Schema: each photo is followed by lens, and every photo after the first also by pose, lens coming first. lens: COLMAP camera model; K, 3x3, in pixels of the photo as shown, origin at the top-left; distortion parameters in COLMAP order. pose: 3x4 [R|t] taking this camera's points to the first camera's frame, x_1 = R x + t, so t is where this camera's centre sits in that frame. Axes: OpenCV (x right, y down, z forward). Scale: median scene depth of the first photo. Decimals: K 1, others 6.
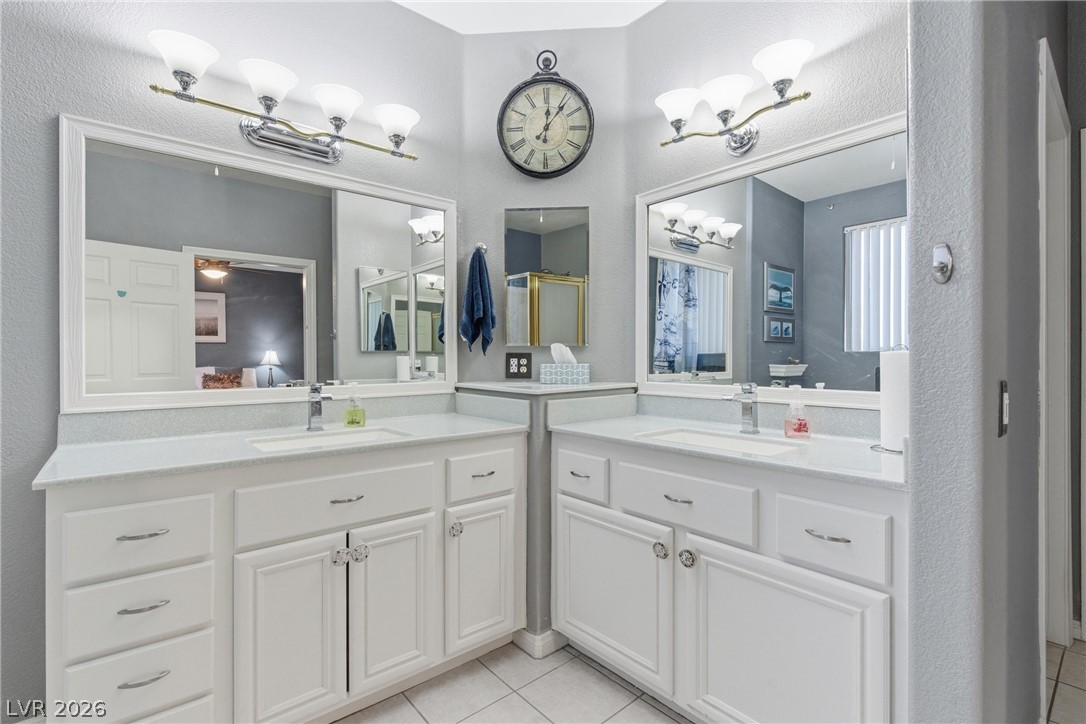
lens RADIAL K [[495.6, 0, 543.3], [0, 495.6, 357.5], [0, 0, 1]] dist [-0.003496, -0.000474]
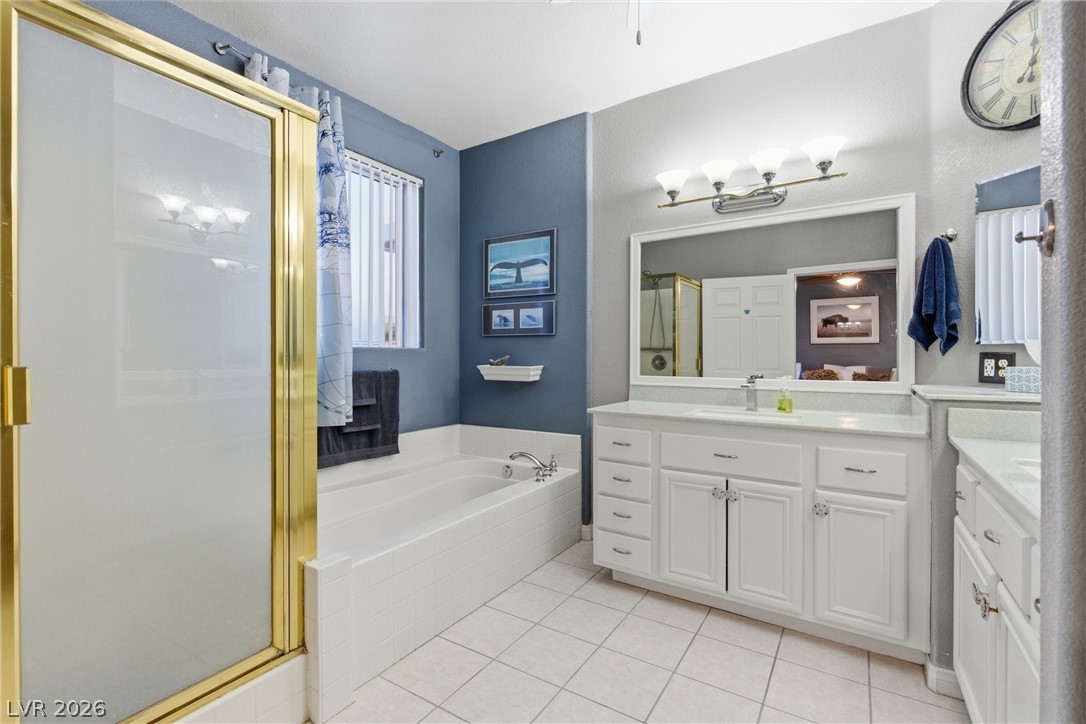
lens RADIAL K [[495.6, 0, 542.4], [0, 495.6, 358.7], [0, 0, 1]] dist [-0.003496, -0.000474]
pose [[0.292481, 0.006587, -0.956249, 0.605014], [-0.003059, 0.999978, 0.005953, -0.002302], [0.956266, 0.001184, 0.292495, 0.049530]]
